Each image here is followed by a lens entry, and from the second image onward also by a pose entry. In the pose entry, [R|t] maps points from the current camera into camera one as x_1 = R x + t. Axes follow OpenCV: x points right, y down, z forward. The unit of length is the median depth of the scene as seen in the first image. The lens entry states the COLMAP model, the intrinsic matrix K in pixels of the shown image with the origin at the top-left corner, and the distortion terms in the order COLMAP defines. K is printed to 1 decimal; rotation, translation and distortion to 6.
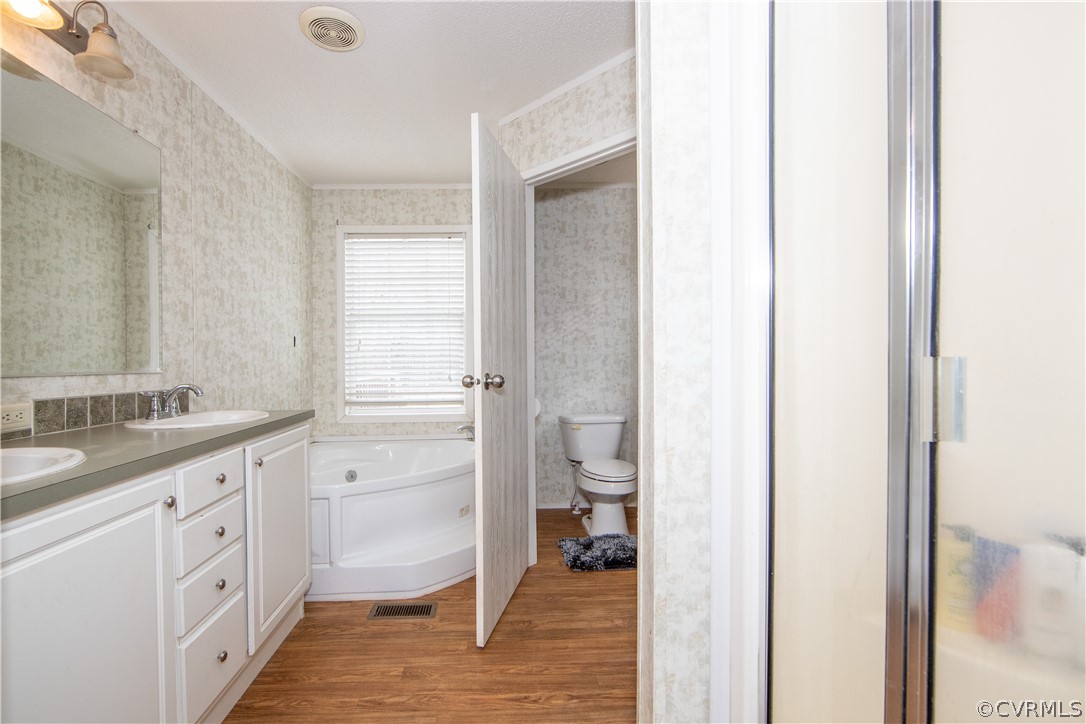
lens RADIAL K [[436.5, 0, 540.0], [0, 436.5, 361.5], [0, 0, 1]] dist [-0.010021, 0.000346]
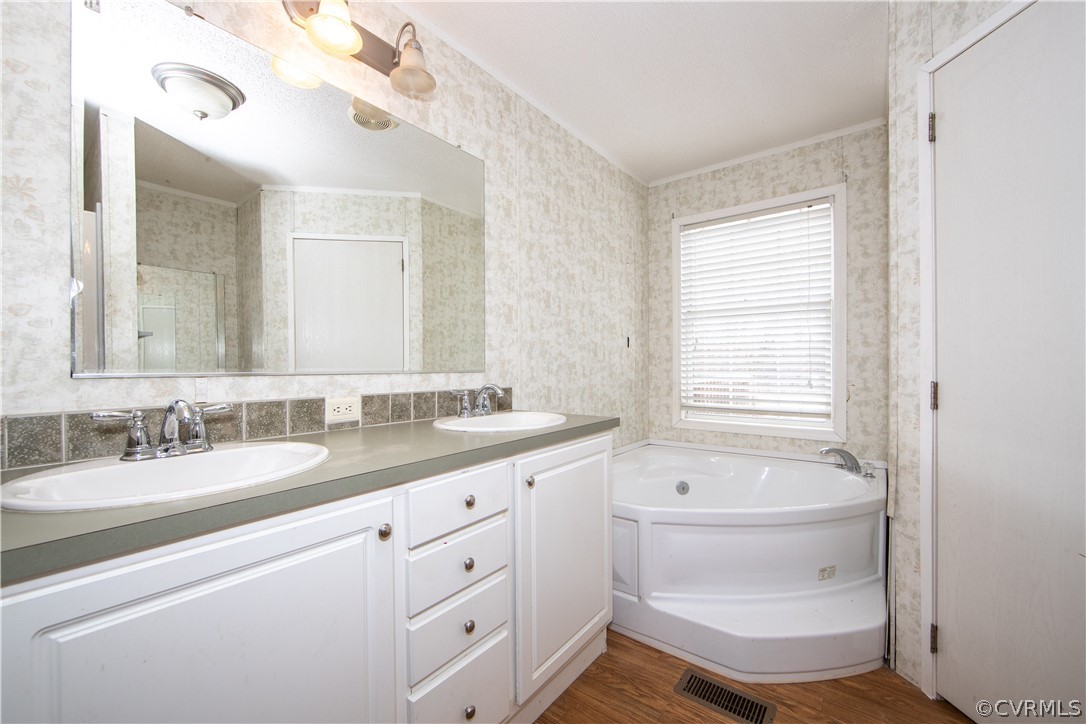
lens RADIAL K [[436.5, 0, 533.8], [0, 436.5, 361.2], [0, 0, 1]] dist [-0.010021, 0.000346]
pose [[0.712070, 0.003448, -0.702100, -0.027359], [-0.005717, 0.999983, -0.000888, 0.000161], [0.702086, 0.004646, 0.712077, 0.232429]]
